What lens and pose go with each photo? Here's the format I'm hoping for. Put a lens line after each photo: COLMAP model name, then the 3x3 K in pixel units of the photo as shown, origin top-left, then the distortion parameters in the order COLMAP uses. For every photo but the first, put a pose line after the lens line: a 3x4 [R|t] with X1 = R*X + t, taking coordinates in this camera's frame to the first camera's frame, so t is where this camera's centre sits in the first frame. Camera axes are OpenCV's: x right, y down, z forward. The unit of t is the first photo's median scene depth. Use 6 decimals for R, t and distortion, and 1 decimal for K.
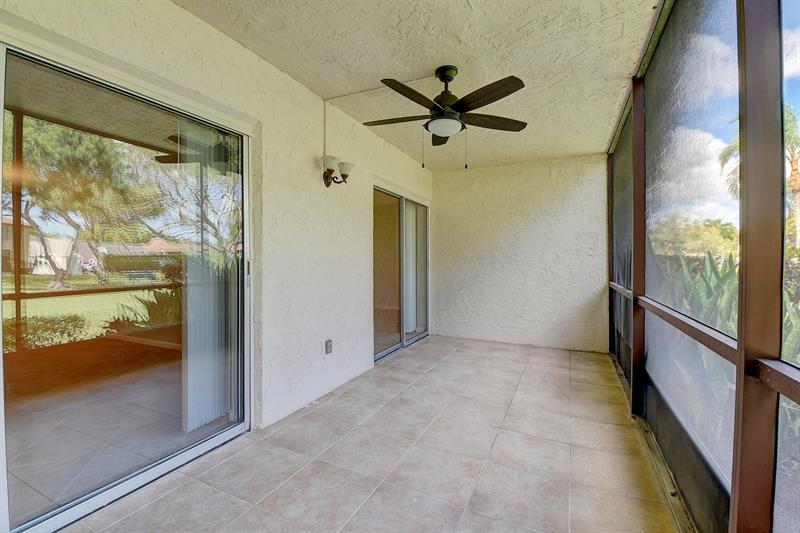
lens RADIAL K [[354.2, 0, 400.0], [0, 354.2, 257.6], [0, 0, 1]] dist [0.002541, -0.015419]
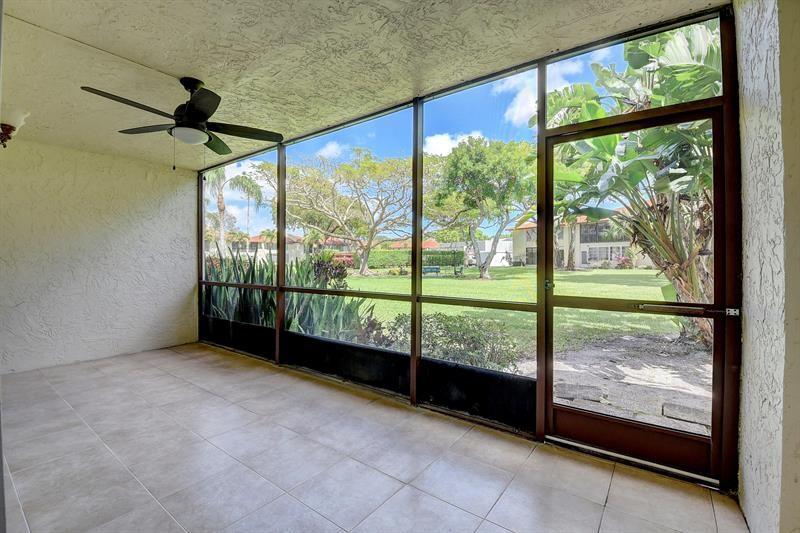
lens RADIAL K [[354.2, 0, 400.0], [0, 354.2, 257.6], [0, 0, 1]] dist [0.002541, -0.015419]
pose [[0.184654, 0.002150, 0.982801, -0.704403], [-0.002294, 0.999996, -0.001756, -0.014331], [-0.982801, -0.001930, 0.184658, 0.194818]]
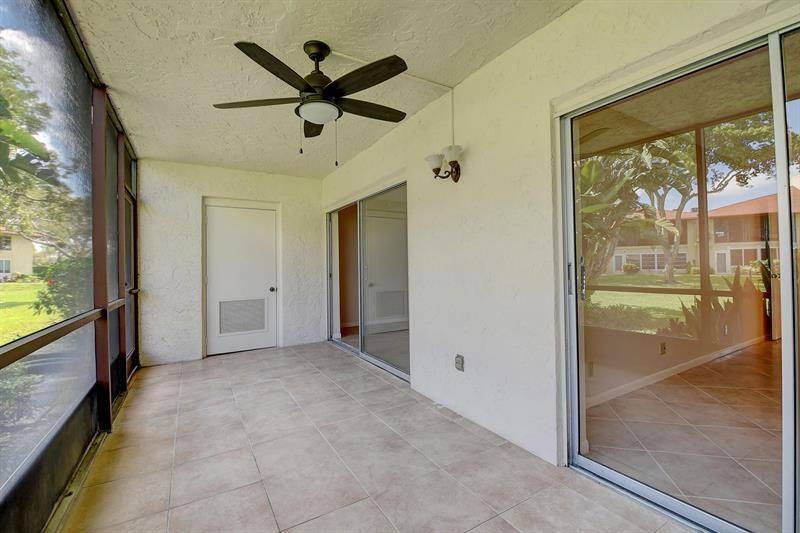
lens RADIAL K [[356.2, 0, 399.8], [0, 356.2, 258.1], [0, 0, 1]] dist [-0.037917, 0.000029]
pose [[-0.555969, -0.002461, -0.831199, 0.666915], [0.017673, 0.999735, -0.014782, 0.001619], [0.831015, -0.022908, -0.555778, 1.491925]]
